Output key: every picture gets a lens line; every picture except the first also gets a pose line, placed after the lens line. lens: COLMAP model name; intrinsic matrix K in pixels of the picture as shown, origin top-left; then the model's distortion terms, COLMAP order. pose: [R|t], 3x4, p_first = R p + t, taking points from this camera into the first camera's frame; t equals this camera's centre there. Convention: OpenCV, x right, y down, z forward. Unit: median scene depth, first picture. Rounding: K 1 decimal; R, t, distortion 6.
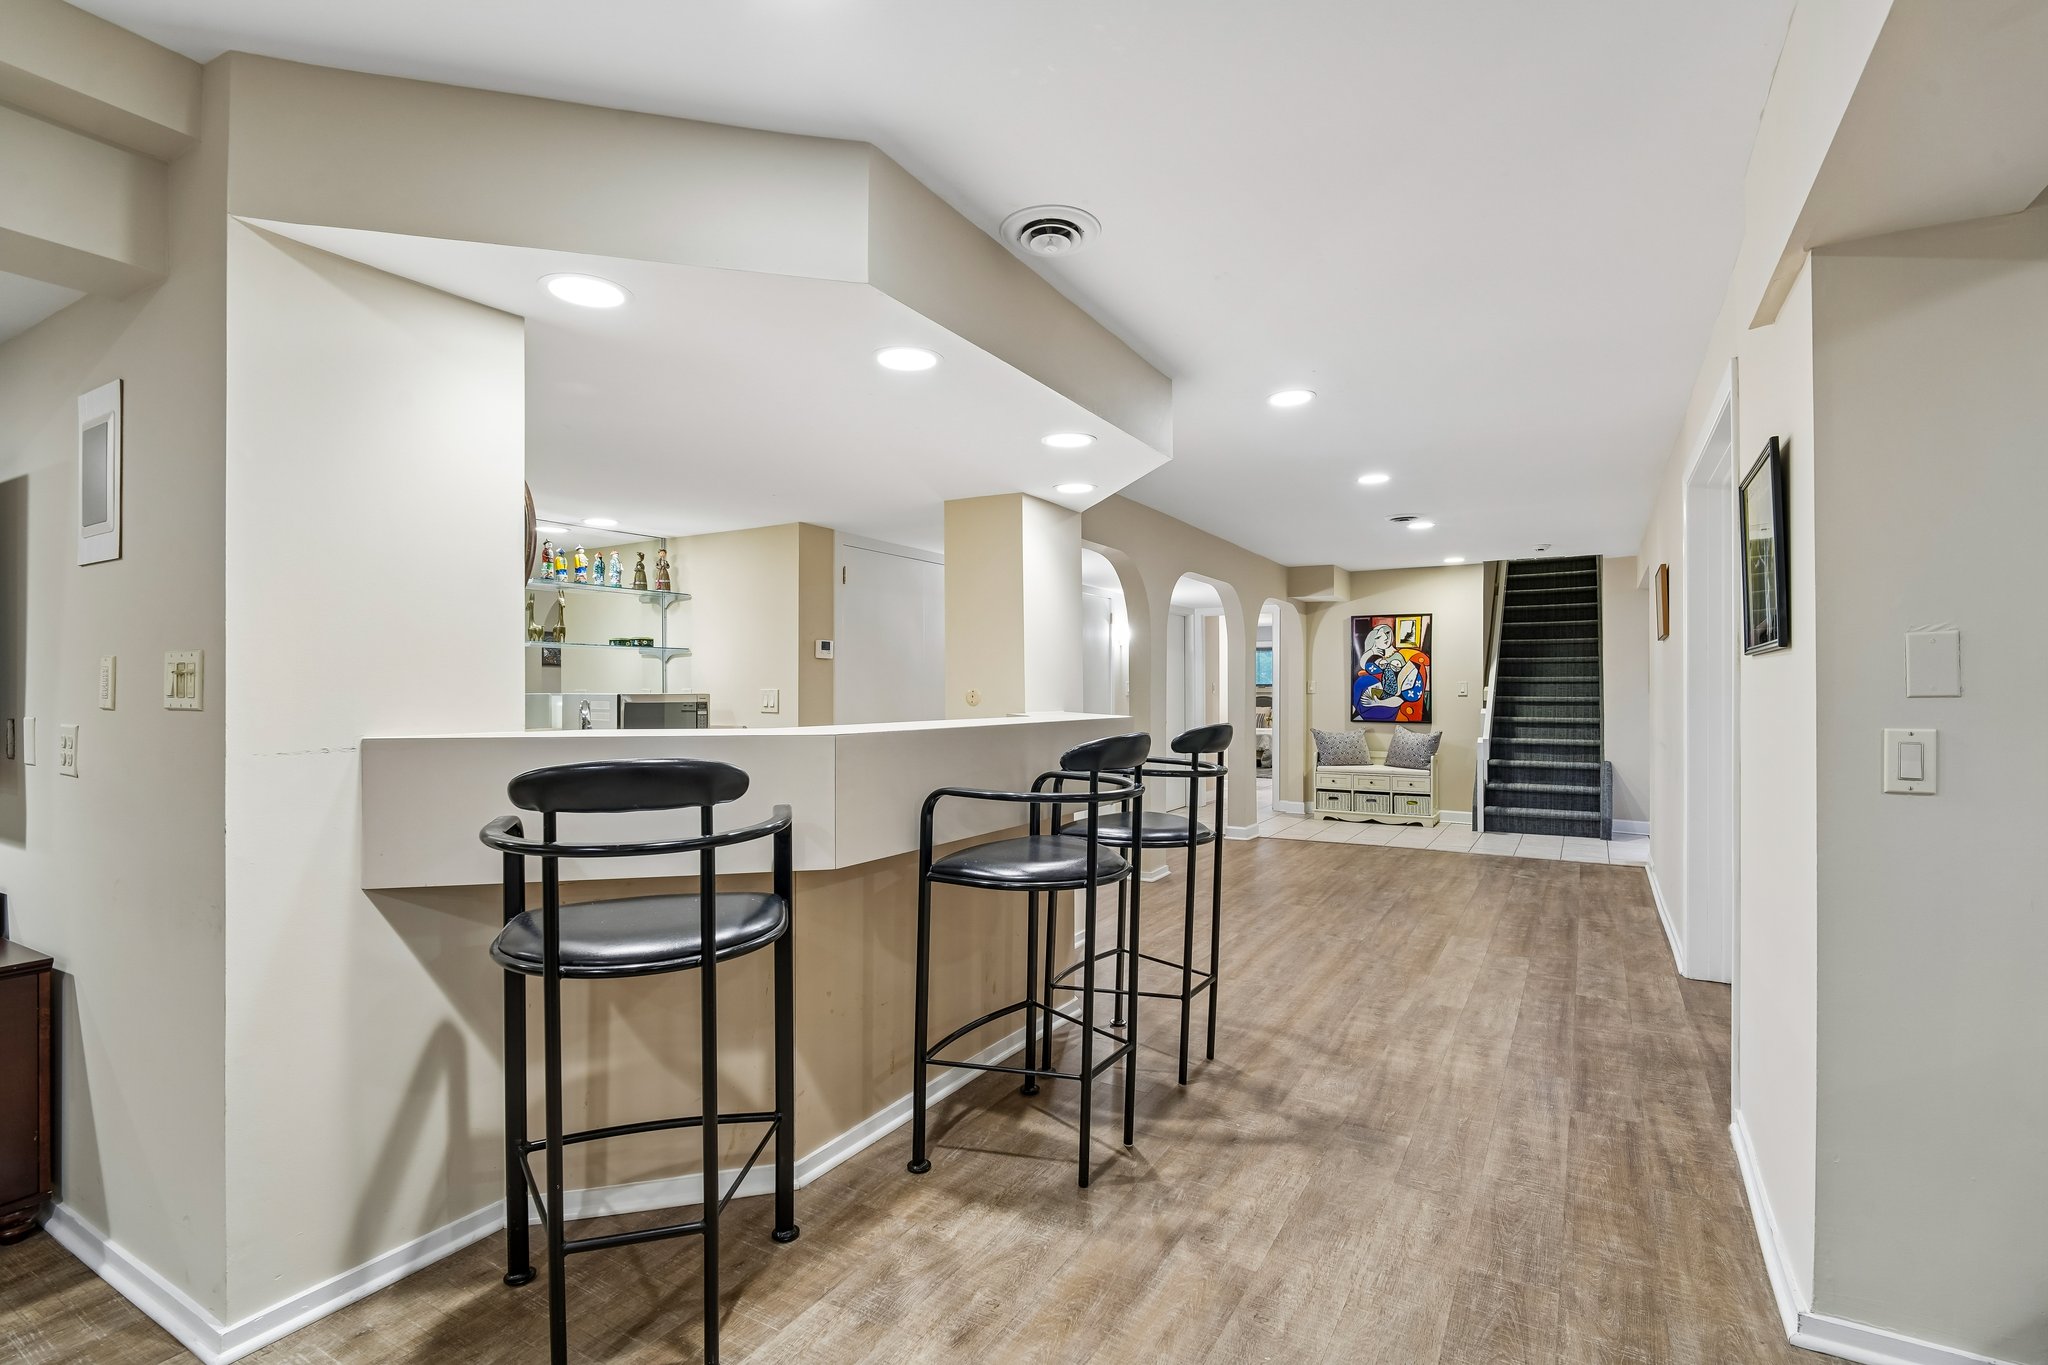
lens RADIAL K [[954.9, 0, 1022.5], [0, 954.9, 691.7], [0, 0, 1]] dist [0.000107, -0.003255]
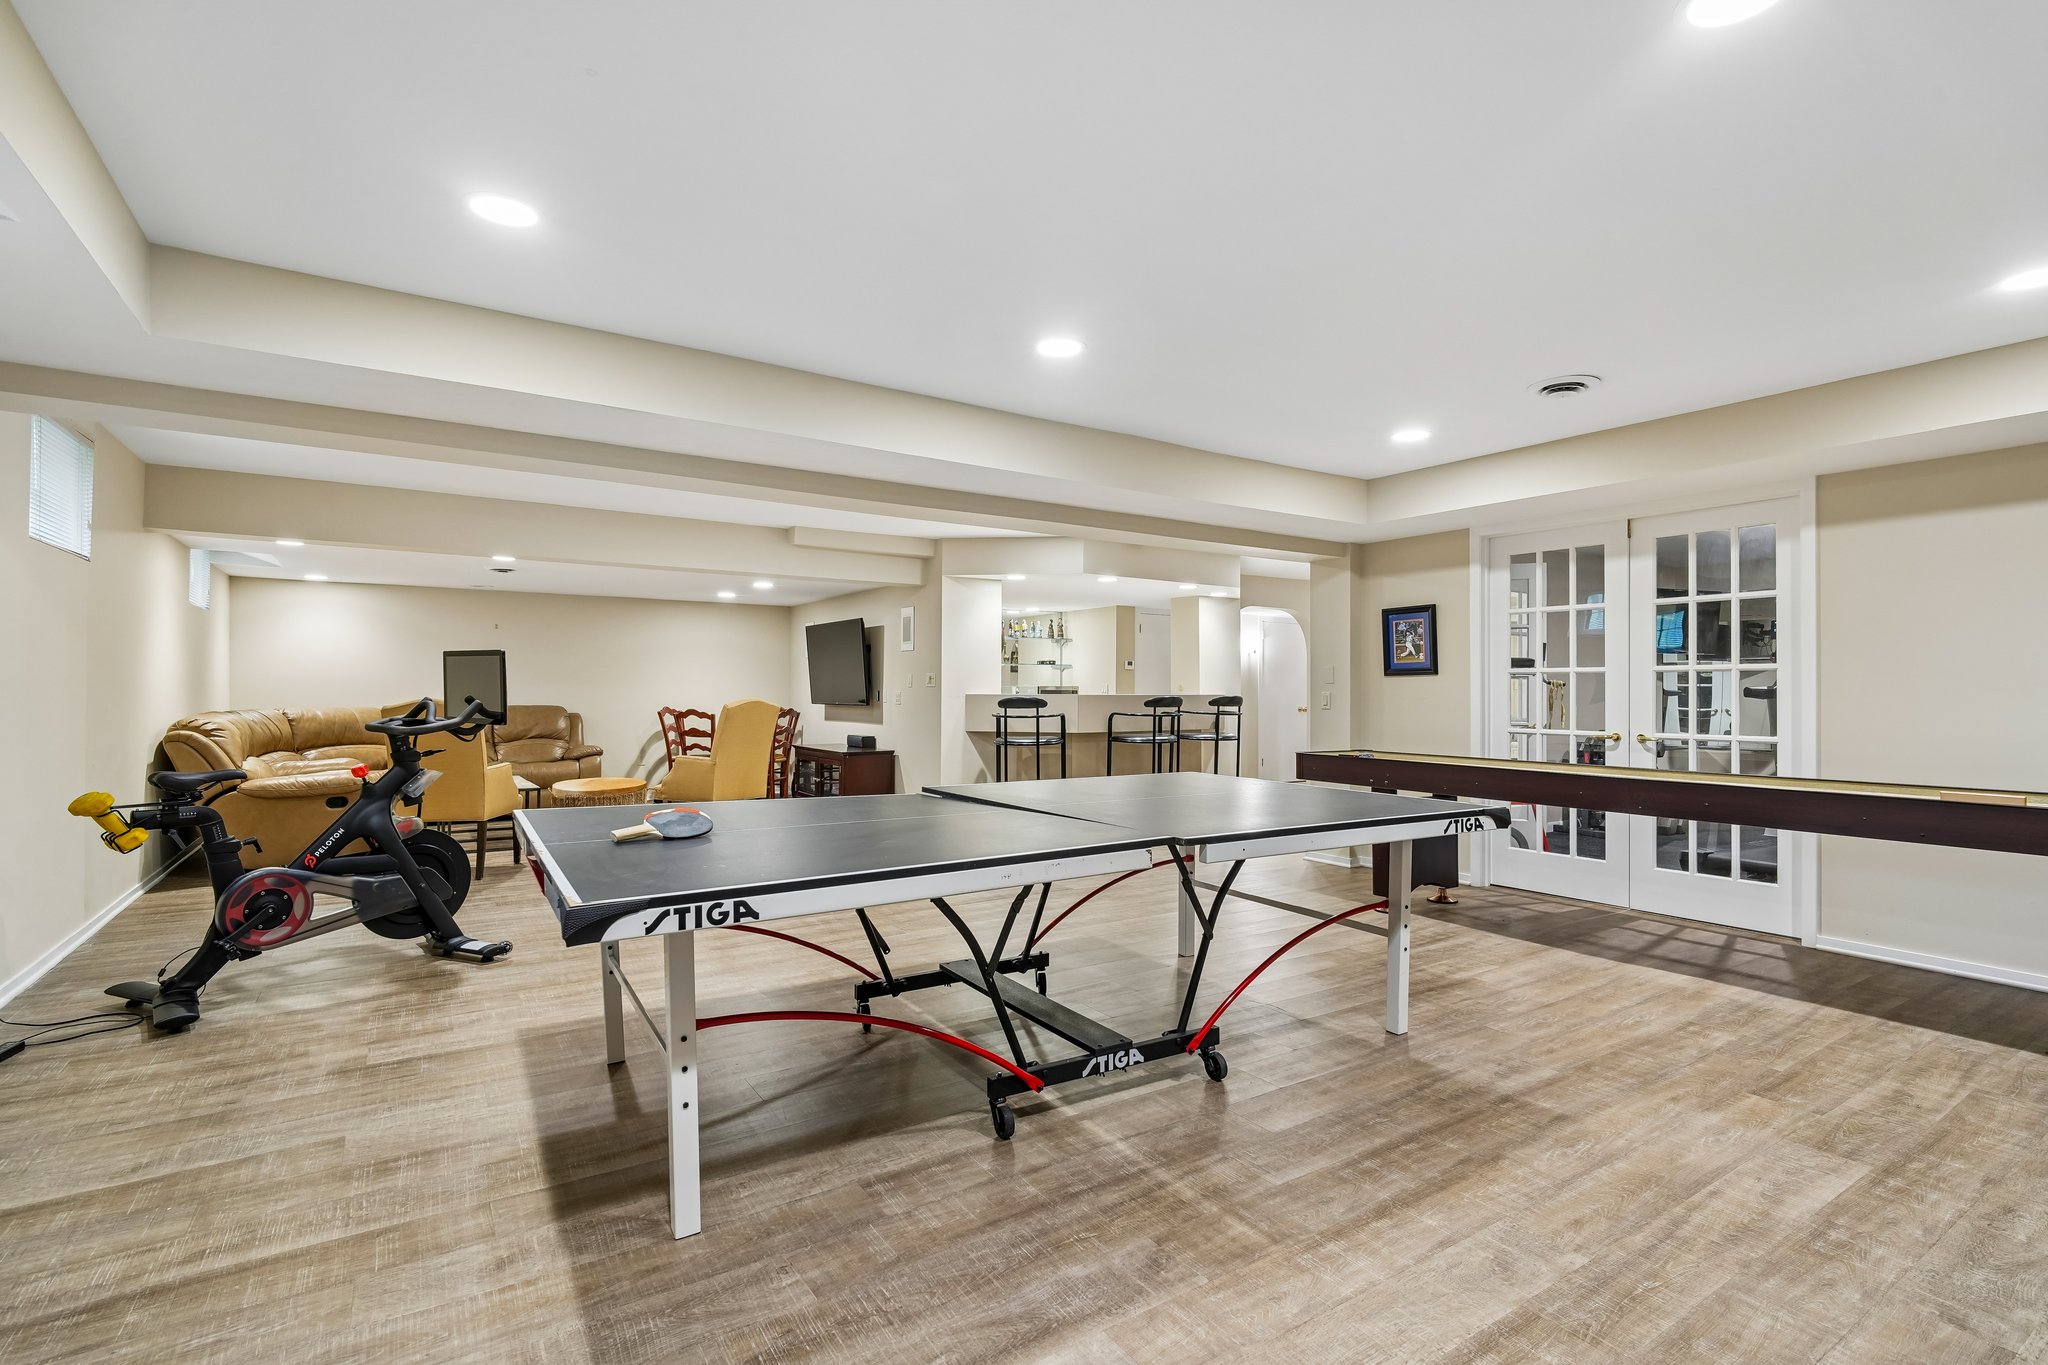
lens RADIAL K [[954.9, 0, 1012.9], [0, 954.9, 687.5], [0, 0, 1]] dist [0.000107, -0.003255]
pose [[0.890531, -0.001235, -0.454920, 1.086583], [-0.000973, 0.999989, -0.004620, 0.031751], [0.454921, 0.004557, 0.890520, -2.054455]]
